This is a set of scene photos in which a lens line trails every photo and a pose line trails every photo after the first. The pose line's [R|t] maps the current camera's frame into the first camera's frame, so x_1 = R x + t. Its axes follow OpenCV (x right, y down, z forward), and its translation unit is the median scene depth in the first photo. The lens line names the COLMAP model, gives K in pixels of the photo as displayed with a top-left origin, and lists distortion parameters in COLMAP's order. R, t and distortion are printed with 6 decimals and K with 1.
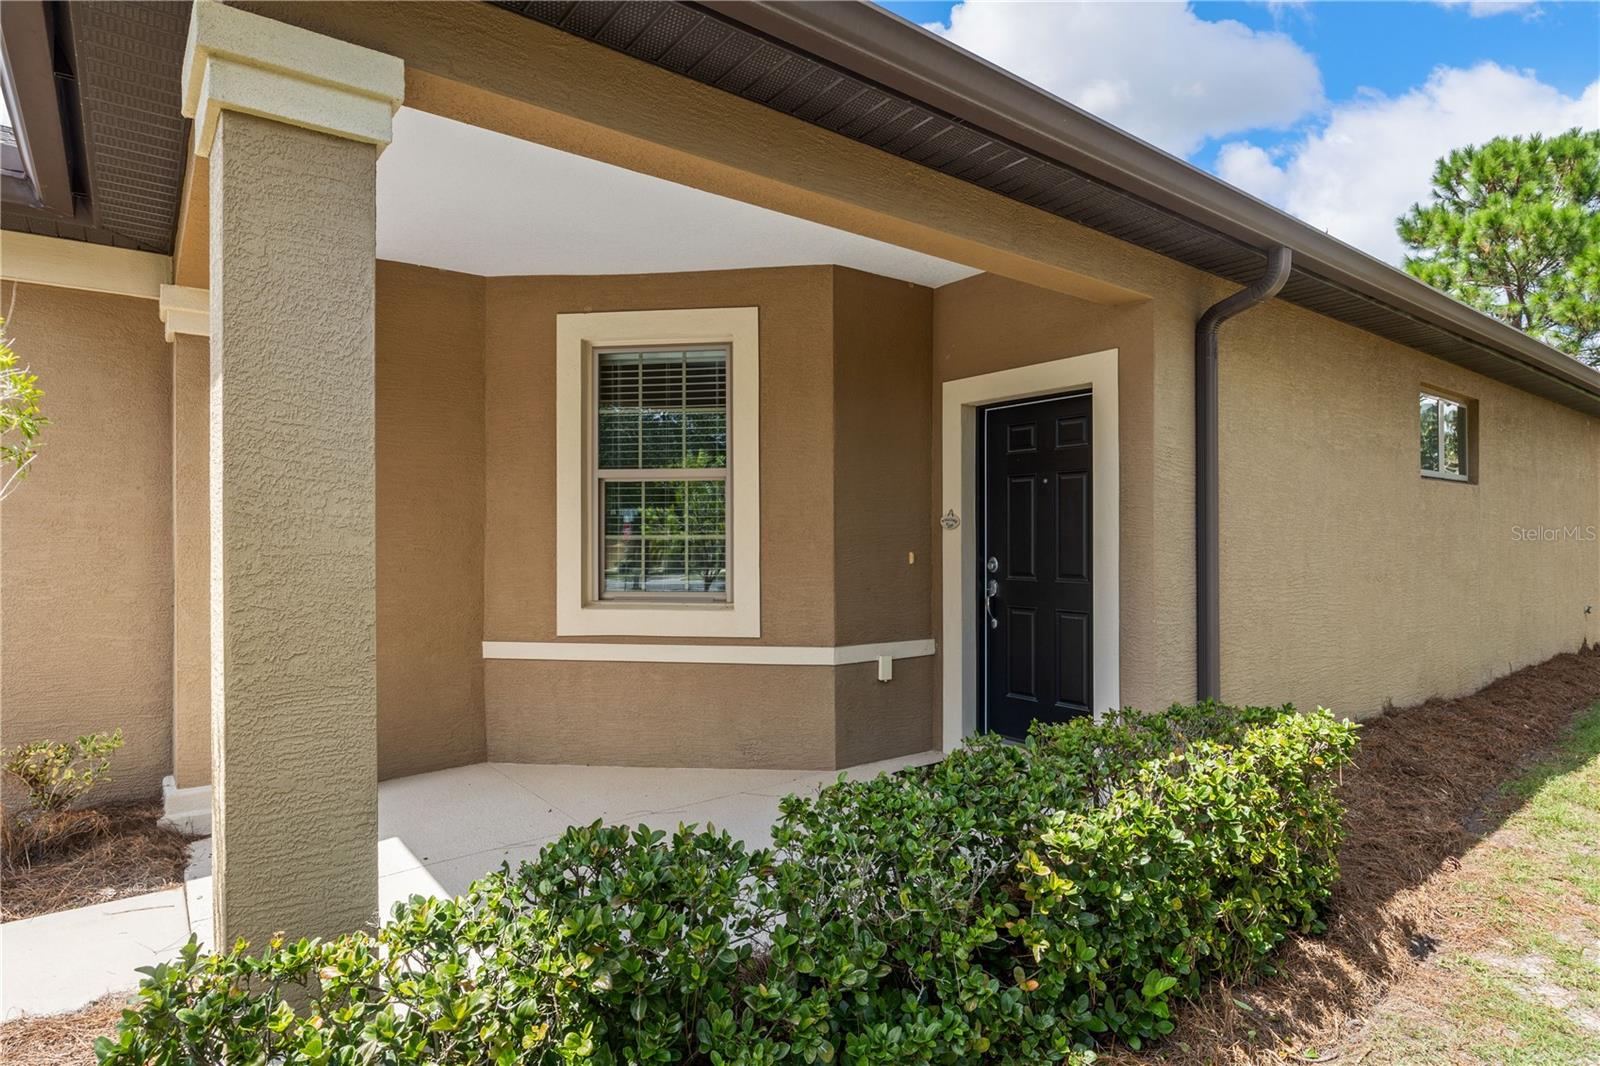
lens RADIAL K [[869.5, 0, 798.4], [0, 869.5, 531.9], [0, 0, 1]] dist [0.000030, -0.000233]
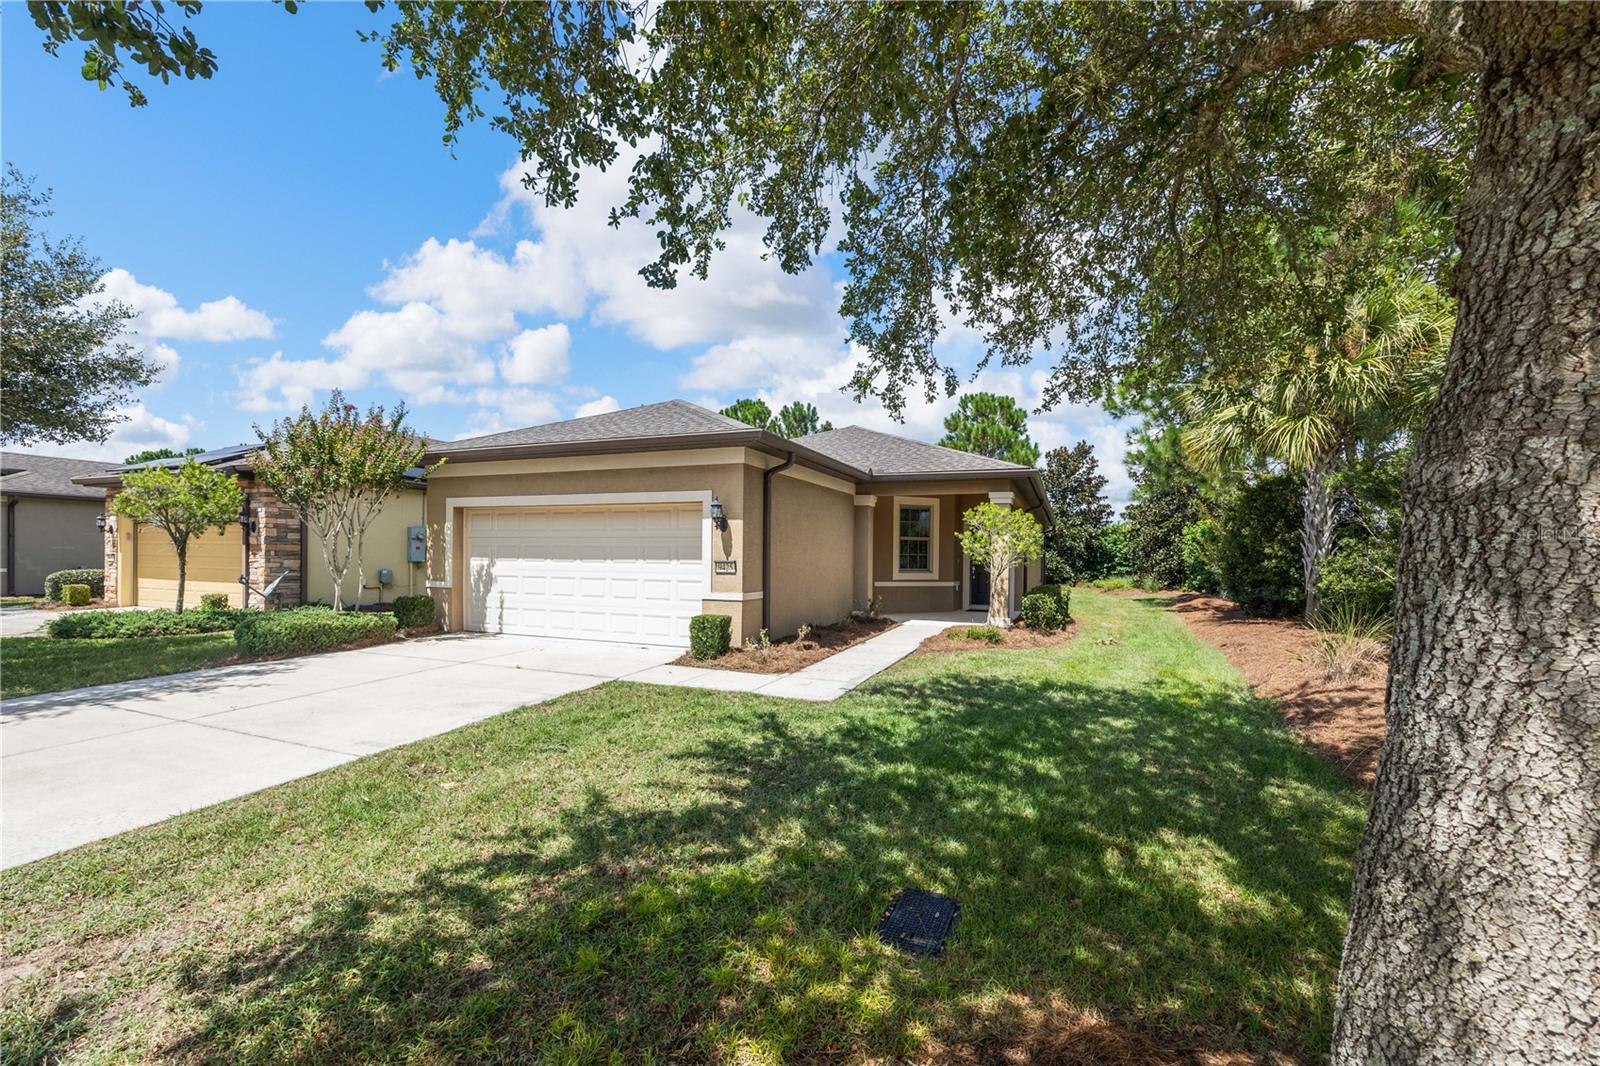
lens RADIAL K [[659.3, 0, 794.1], [0, 659.3, 556.8], [0, 0, 1]] dist [-0.003946, -0.000156]
pose [[0.872619, 0.011390, 0.488268, -2.000789], [-0.012912, 0.999917, -0.000250, 0.021913], [-0.488230, -0.006086, 0.872694, -1.268289]]
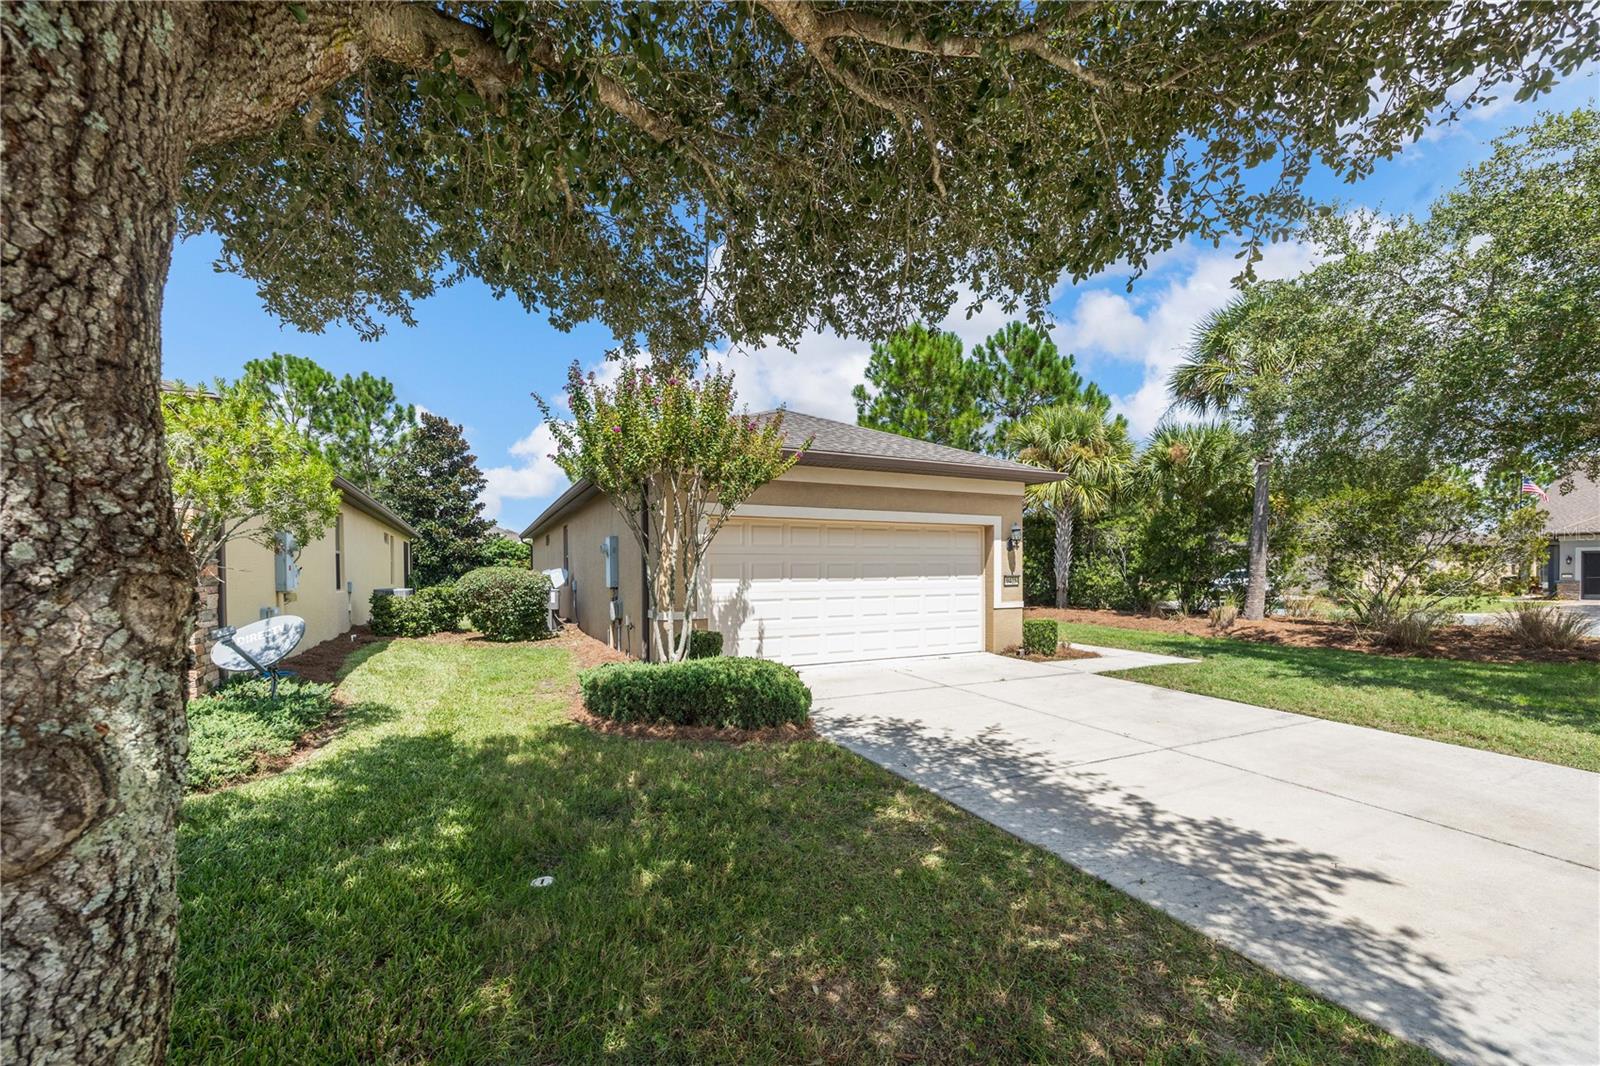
lens RADIAL K [[659.3, 0, 801.5], [0, 659.3, 570.4], [0, 0, 1]] dist [-0.003946, -0.000156]
pose [[0.196500, -0.003235, 0.980499, -3.442903], [0.004021, 0.999989, 0.002493, 0.010543], [-0.980496, 0.003453, 0.196511, 0.508807]]
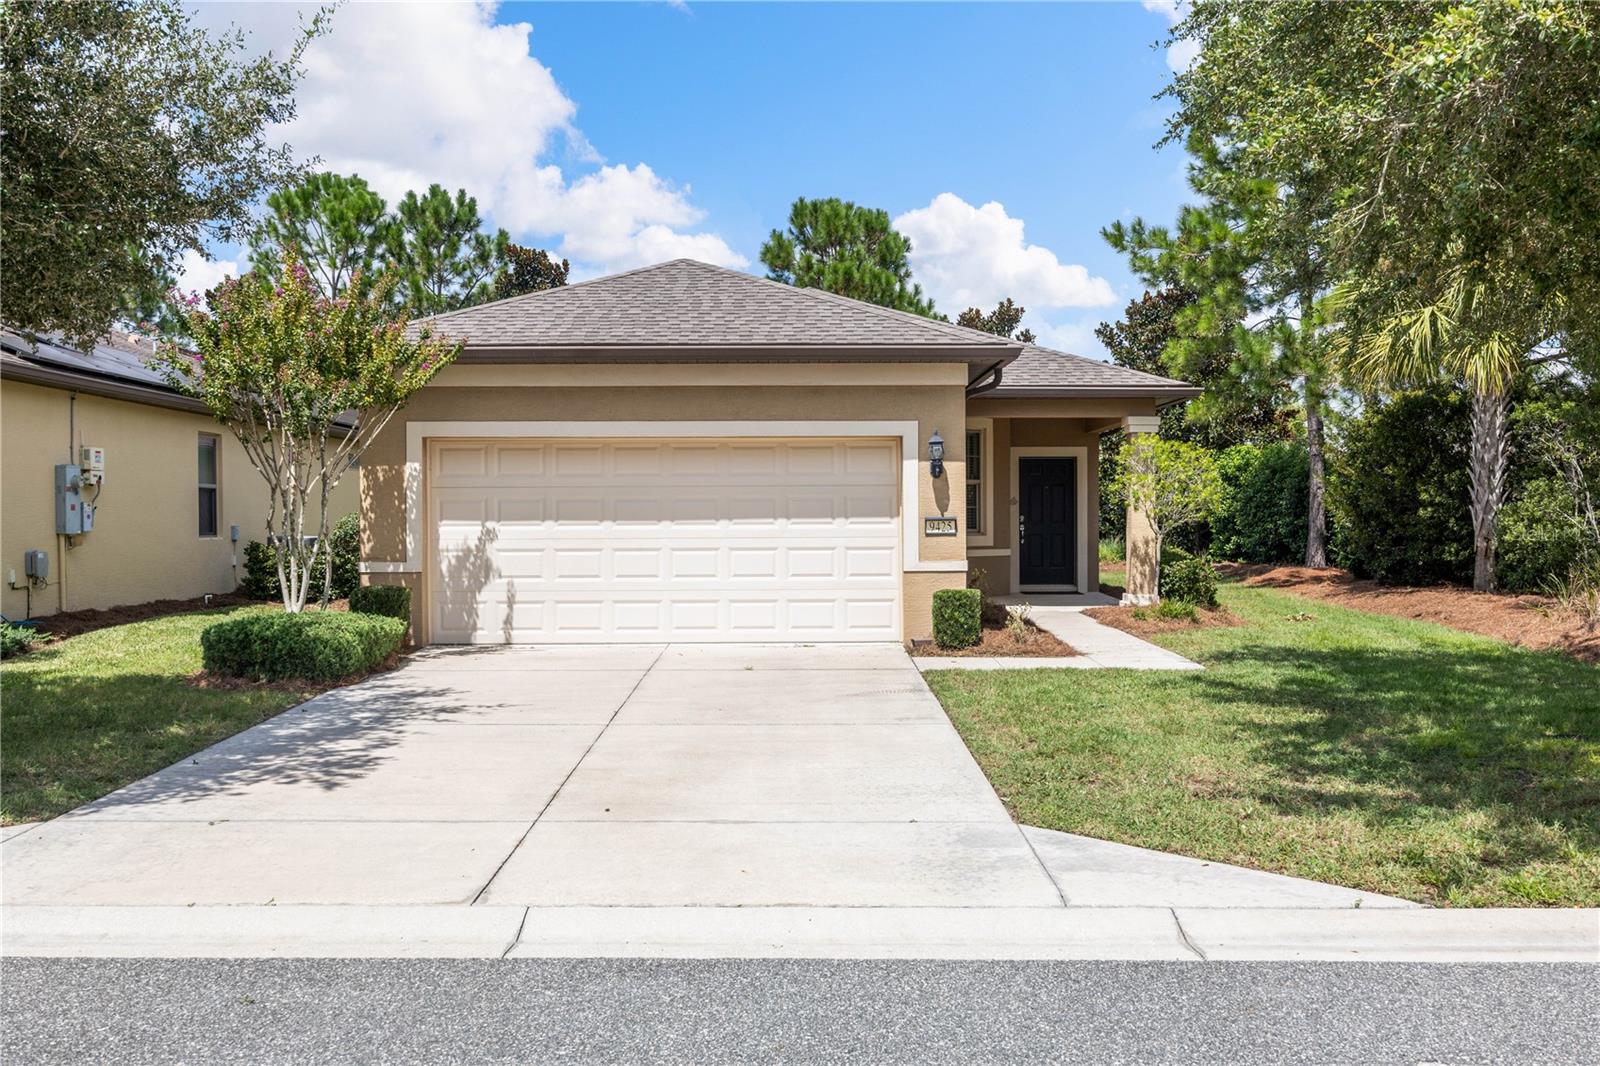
lens RADIAL K [[1542.2, 0, 798.7], [0, 1542.2, 531.7], [0, 0, 1]] dist [-0.012902, 0.000000]
pose [[0.617064, -0.008713, 0.786865, -3.752702], [0.003519, 0.999959, 0.008313, 0.034625], [-0.786905, -0.002361, 0.617069, -1.286029]]
